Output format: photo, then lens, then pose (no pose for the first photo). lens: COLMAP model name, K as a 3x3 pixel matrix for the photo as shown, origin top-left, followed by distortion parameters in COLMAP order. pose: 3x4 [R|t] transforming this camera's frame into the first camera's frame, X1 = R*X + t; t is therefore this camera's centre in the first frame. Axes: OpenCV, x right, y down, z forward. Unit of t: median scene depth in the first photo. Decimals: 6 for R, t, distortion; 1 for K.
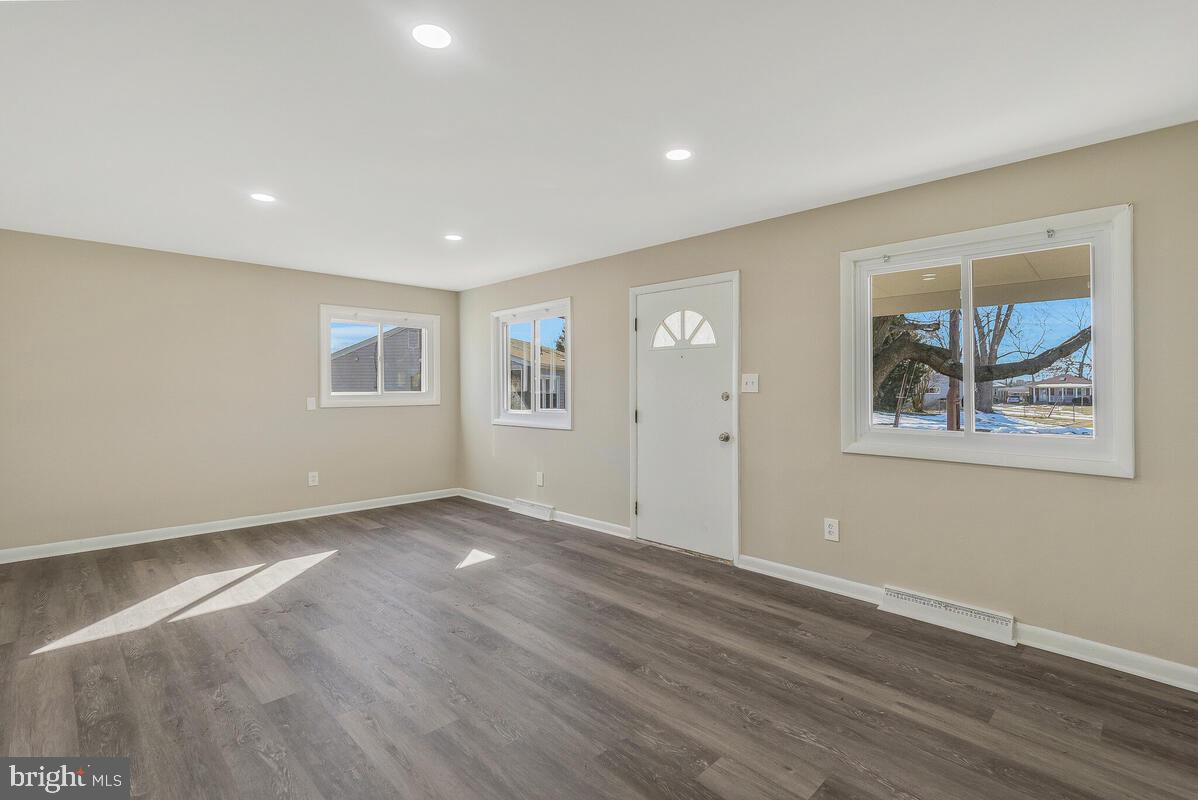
lens RADIAL K [[563.6, 0, 599.0], [0, 563.6, 400.0], [0, 0, 1]] dist [0.078241, 0.000309]
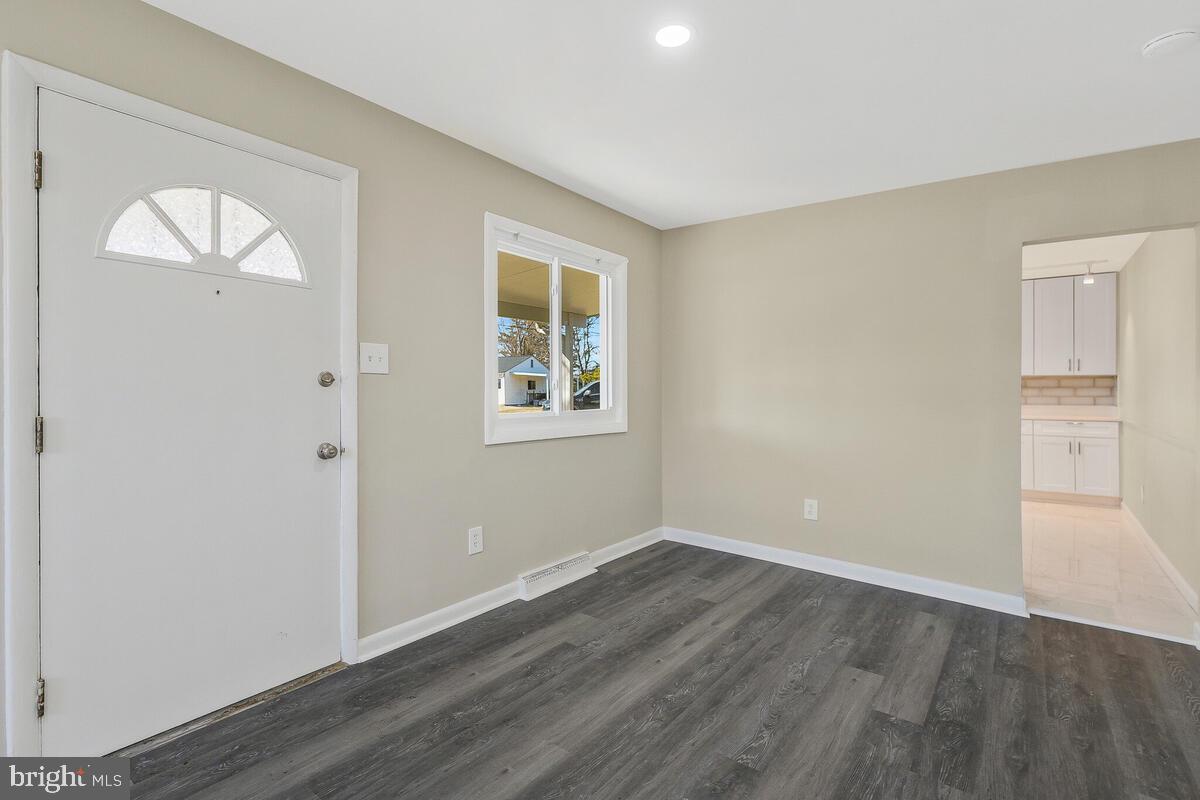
lens RADIAL K [[570.2, 0, 595.1], [0, 570.2, 396.6], [0, 0, 1]] dist [0.004975, 0.000953]
pose [[-0.131017, -0.017172, 0.991231, -0.506314], [0.014198, 0.999715, 0.019195, 0.004650], [-0.991278, 0.016588, -0.130736, 1.091521]]
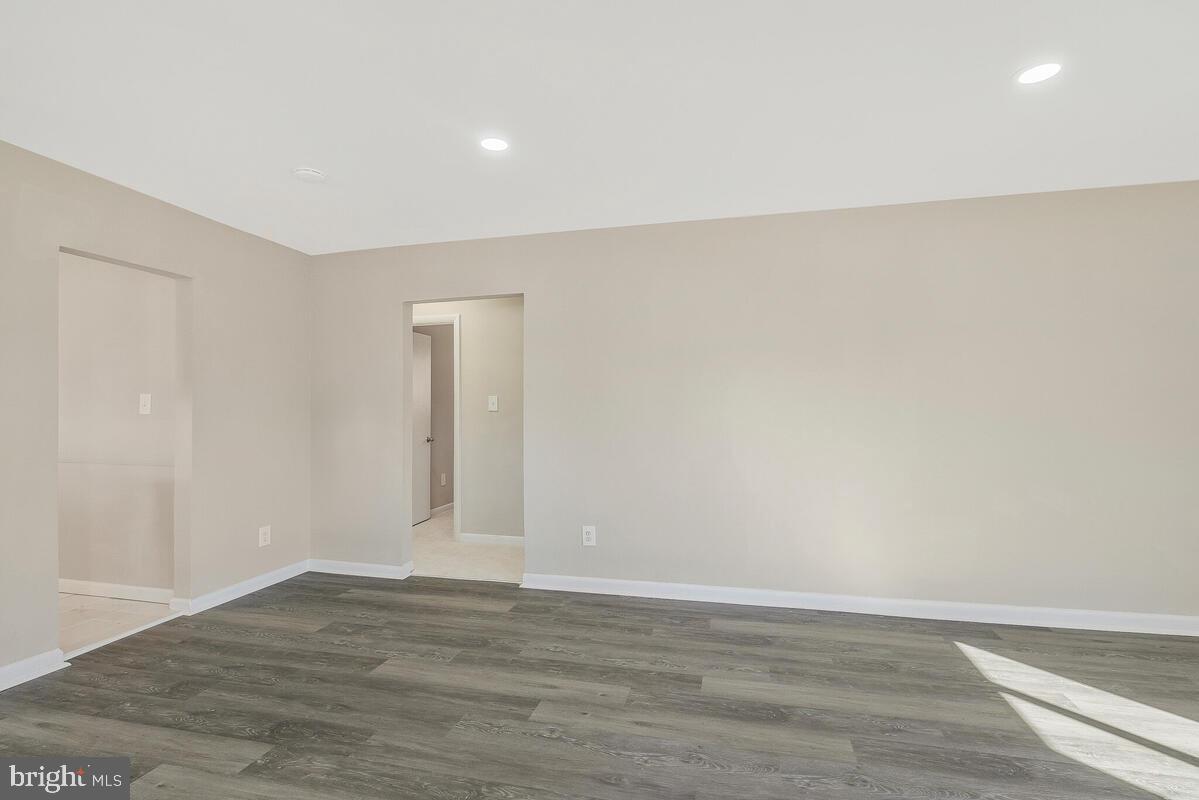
lens RADIAL K [[569.7, 0, 594.6], [0, 569.7, 396.6], [0, 0, 1]] dist [0.004975, 0.000953]
pose [[-0.858226, -0.003534, -0.513261, 0.128080], [-0.009157, 0.999923, 0.008426, -0.018012], [0.513191, 0.011931, -0.858191, 1.407684]]
